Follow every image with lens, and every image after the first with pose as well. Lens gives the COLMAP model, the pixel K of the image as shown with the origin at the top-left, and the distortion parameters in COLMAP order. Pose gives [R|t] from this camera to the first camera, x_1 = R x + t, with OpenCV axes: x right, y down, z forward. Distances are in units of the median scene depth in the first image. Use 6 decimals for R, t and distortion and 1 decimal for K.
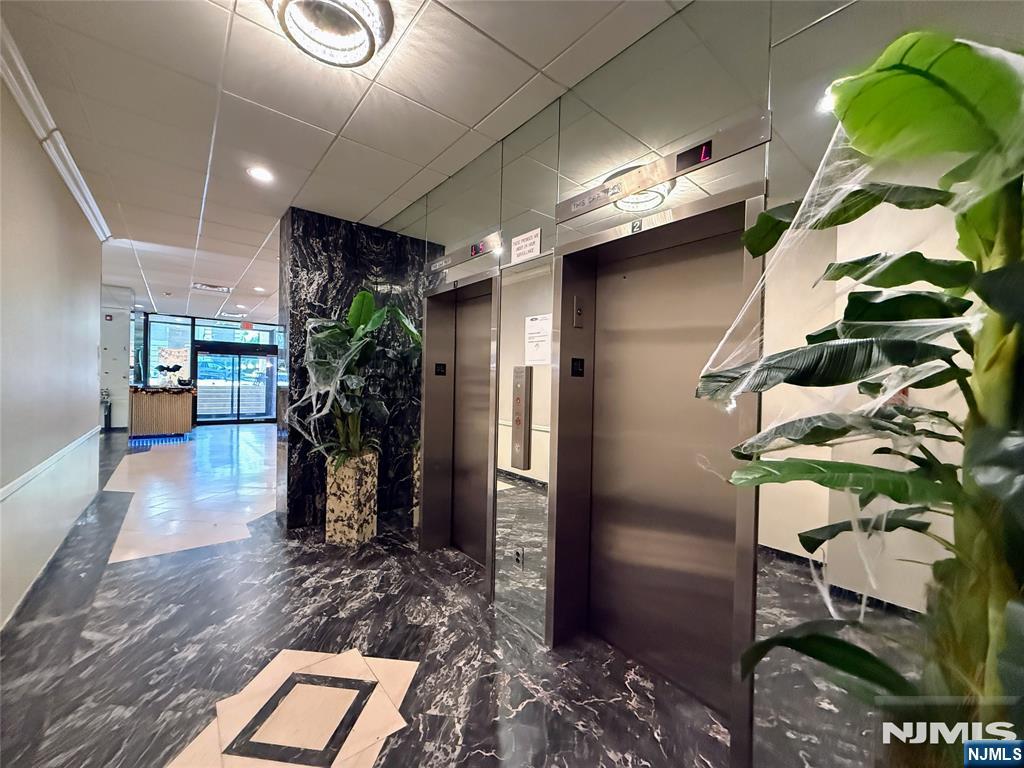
lens RADIAL K [[406.9, 0, 512.3], [0, 406.9, 384.3], [0, 0, 1]] dist [0.000042, 0.000845]
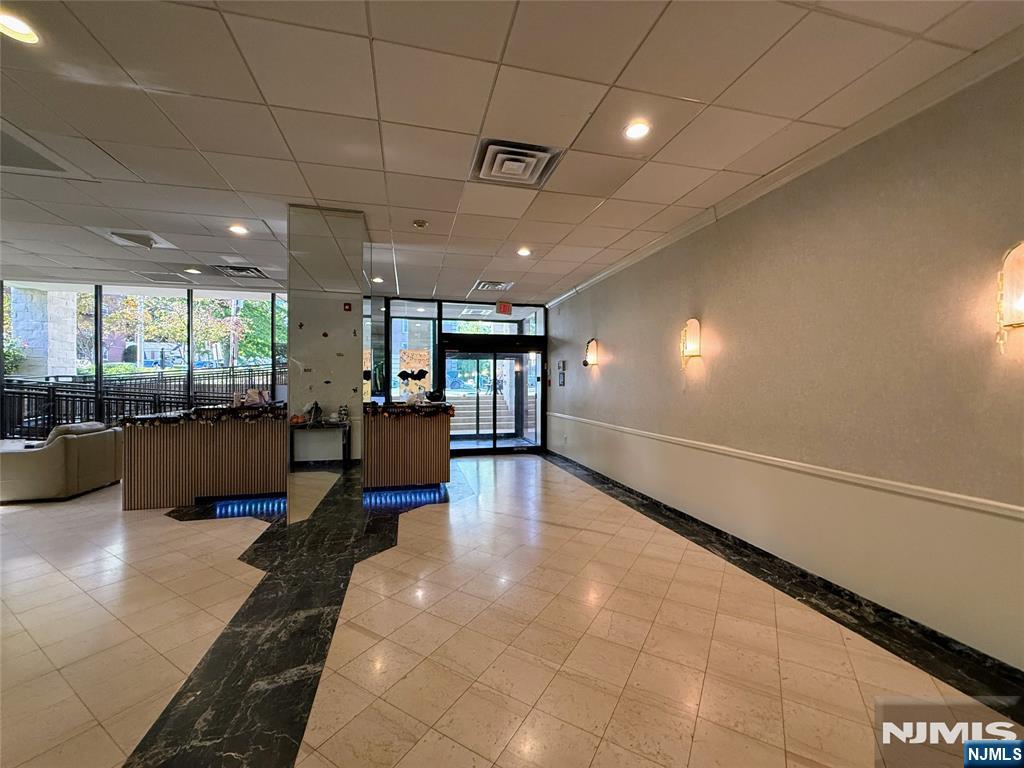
lens RADIAL K [[406.9, 0, 509.5], [0, 406.9, 383.3], [0, 0, 1]] dist [0.000042, 0.000845]
pose [[0.904224, -0.023484, -0.426412, -0.387922], [0.016993, 0.999675, -0.019020, -0.008165], [0.426719, 0.009952, 0.904329, 0.429303]]
